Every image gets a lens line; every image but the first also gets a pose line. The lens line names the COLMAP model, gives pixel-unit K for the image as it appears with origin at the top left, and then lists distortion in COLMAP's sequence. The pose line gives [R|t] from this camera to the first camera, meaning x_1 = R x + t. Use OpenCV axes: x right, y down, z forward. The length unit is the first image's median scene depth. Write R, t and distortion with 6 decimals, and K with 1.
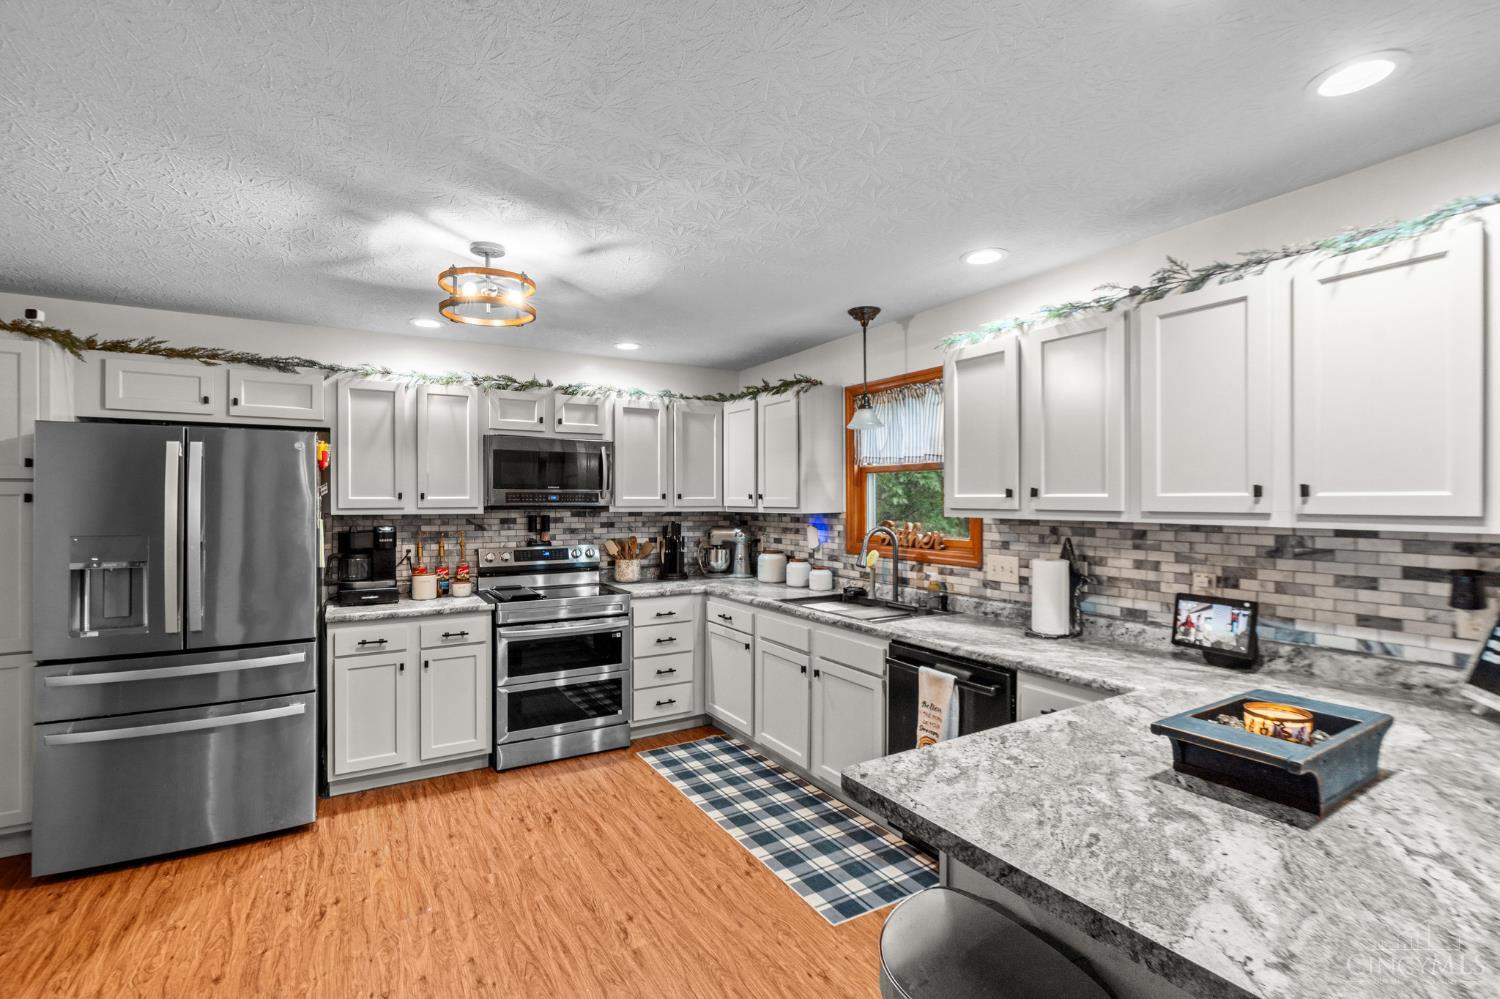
lens RADIAL K [[676.1, 0, 739.3], [0, 676.1, 500.8], [0, 0, 1]] dist [-0.011150, 0.004072]
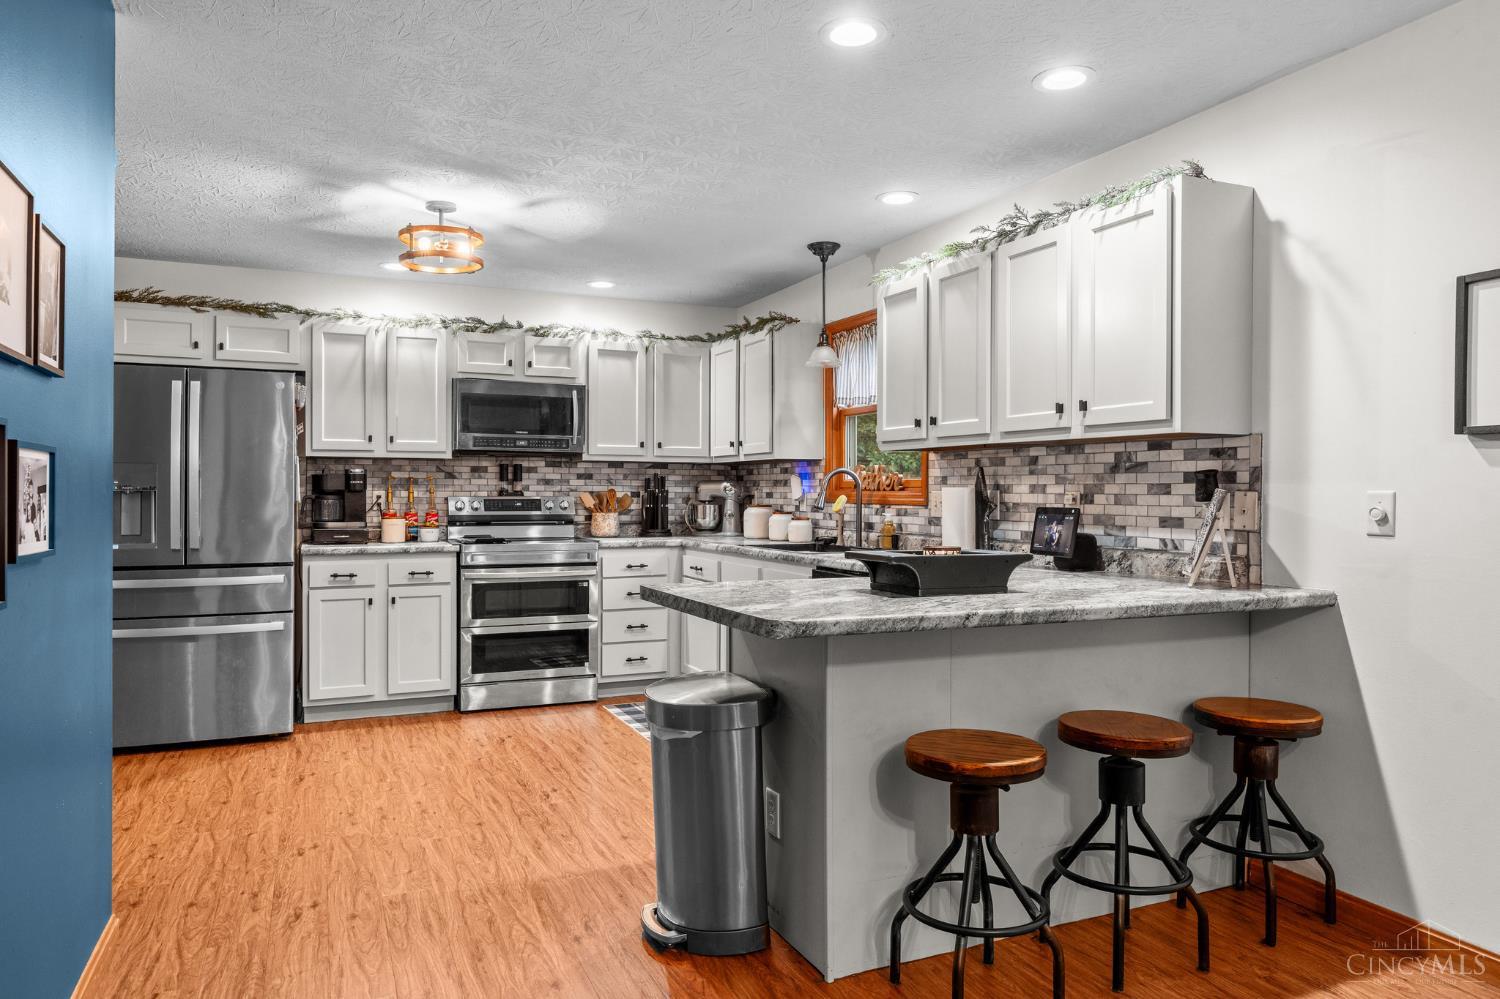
lens RADIAL K [[985.3, 0, 752.0], [0, 985.3, 497.2], [0, 0, 1]] dist [-0.014463, 0.004737]
pose [[0.994192, 0.004948, -0.107508, 0.253717], [-0.004485, 0.999980, 0.004546, 0.080822], [0.107528, -0.004038, 0.994194, -0.455688]]
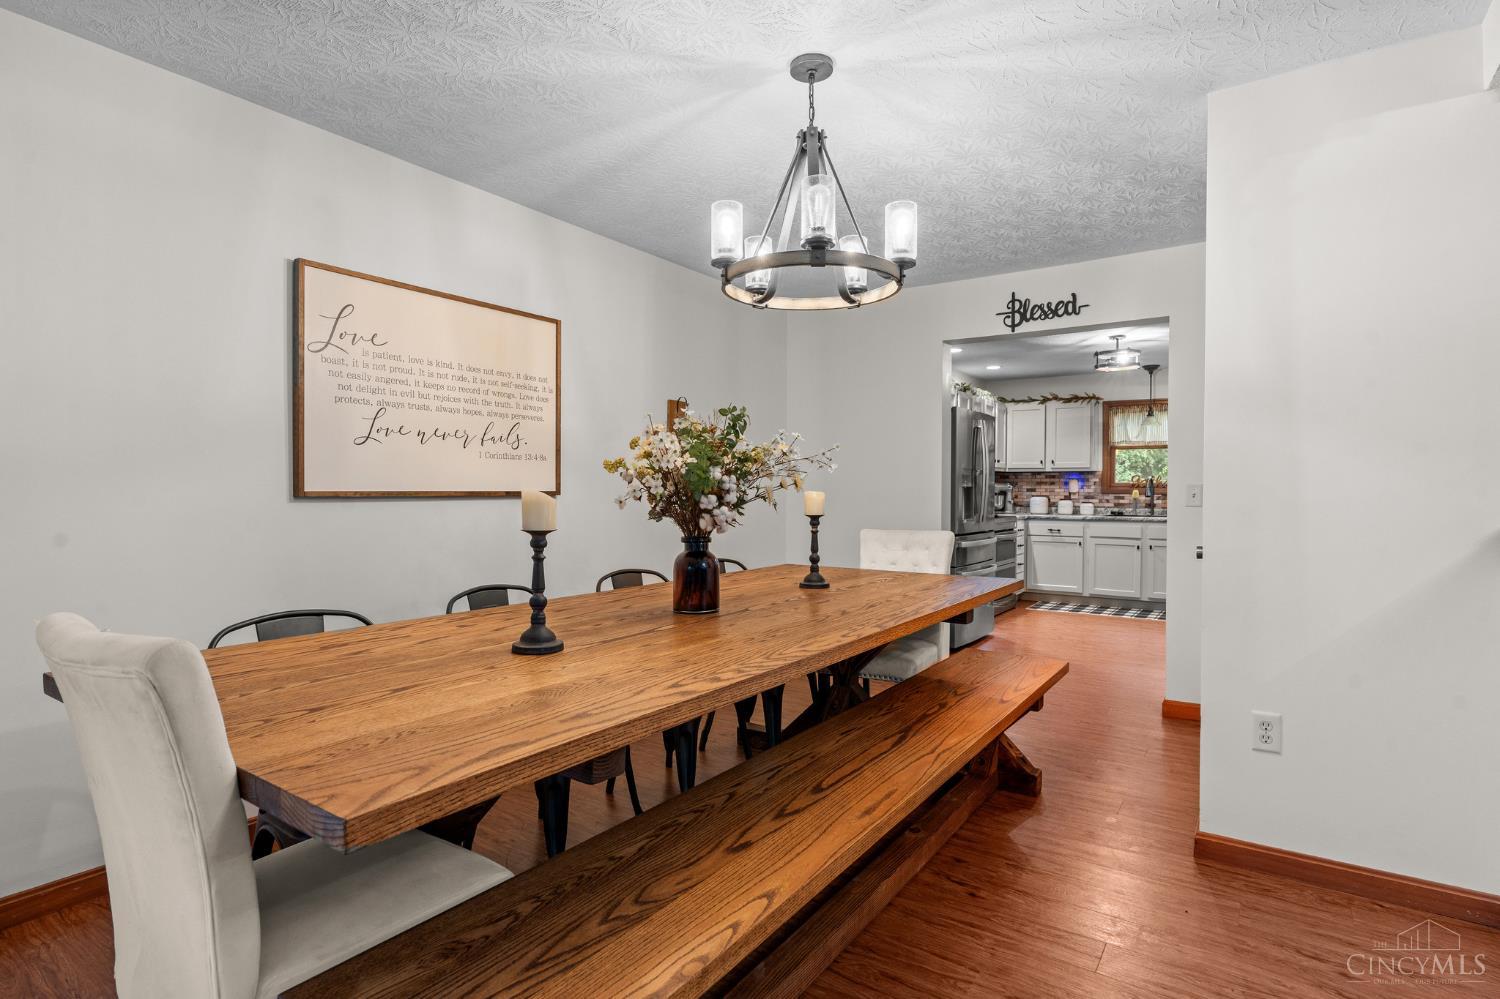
lens RADIAL K [[797.6, 0, 742.8], [0, 797.6, 498.1], [0, 0, 1]] dist [0.000052, 0.003931]
pose [[0.900809, 0.002974, 0.434204, -2.028735], [-0.007030, 0.999945, 0.007736, 0.098805], [-0.434158, -0.010021, 0.900781, -0.621969]]
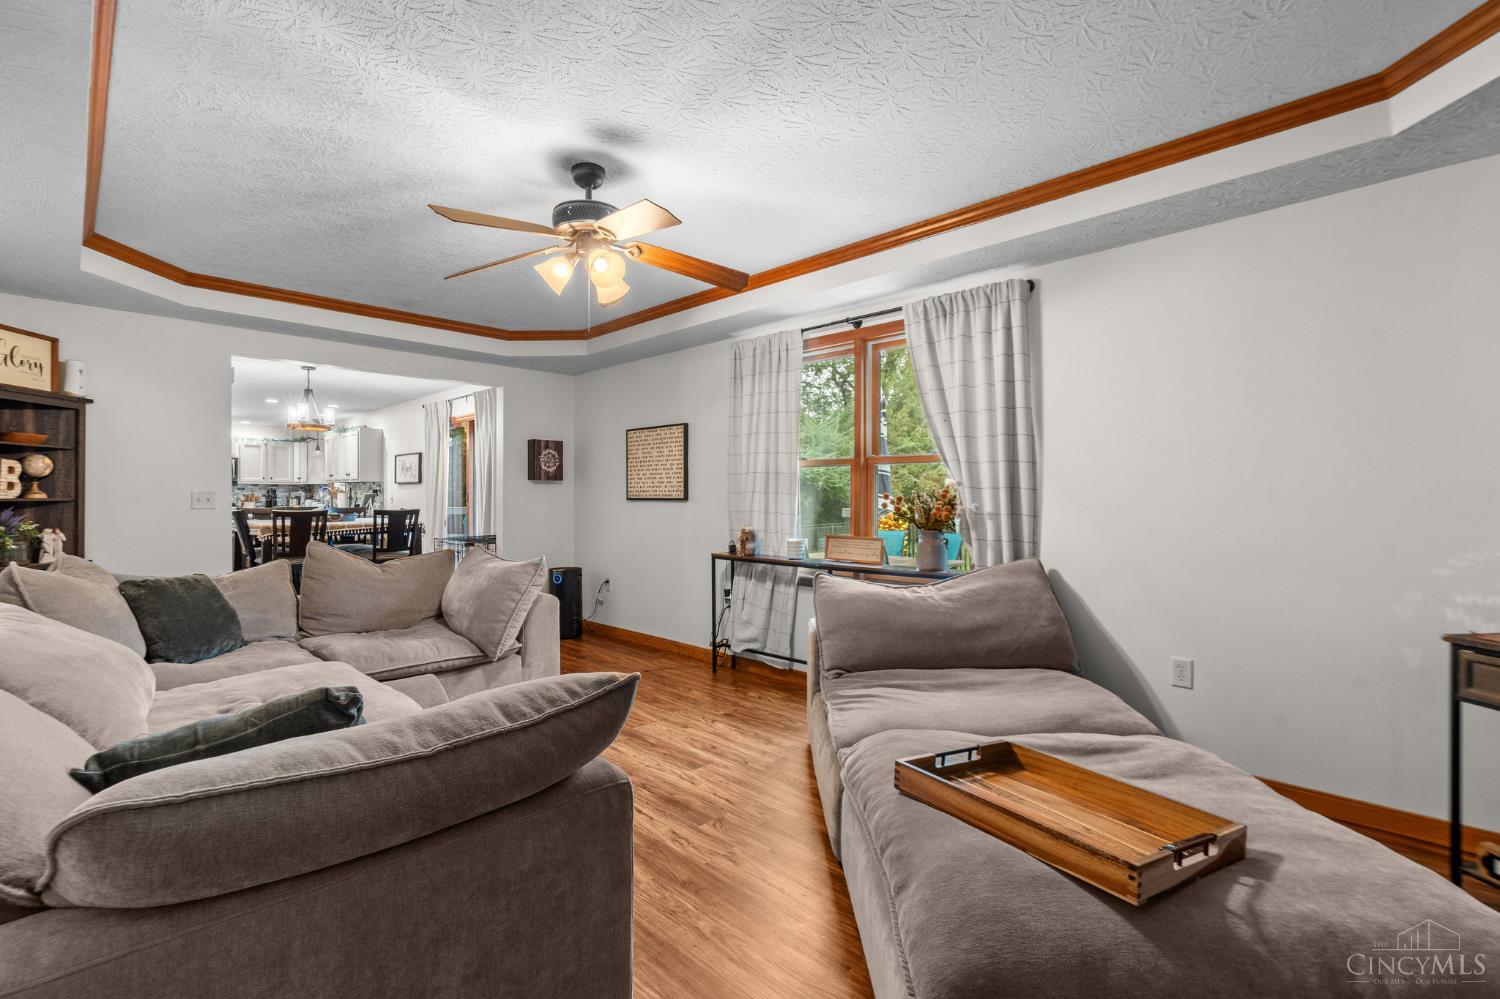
lens RADIAL K [[676.1, 0, 743.3], [0, 676.1, 493.9], [0, 0, 1]] dist [-0.011150, 0.004072]
pose [[0.966242, 0.002891, 0.257622, 1.411316], [-0.001582, 0.999985, -0.005288, 0.091188], [-0.257633, 0.004702, 0.966231, -2.800183]]
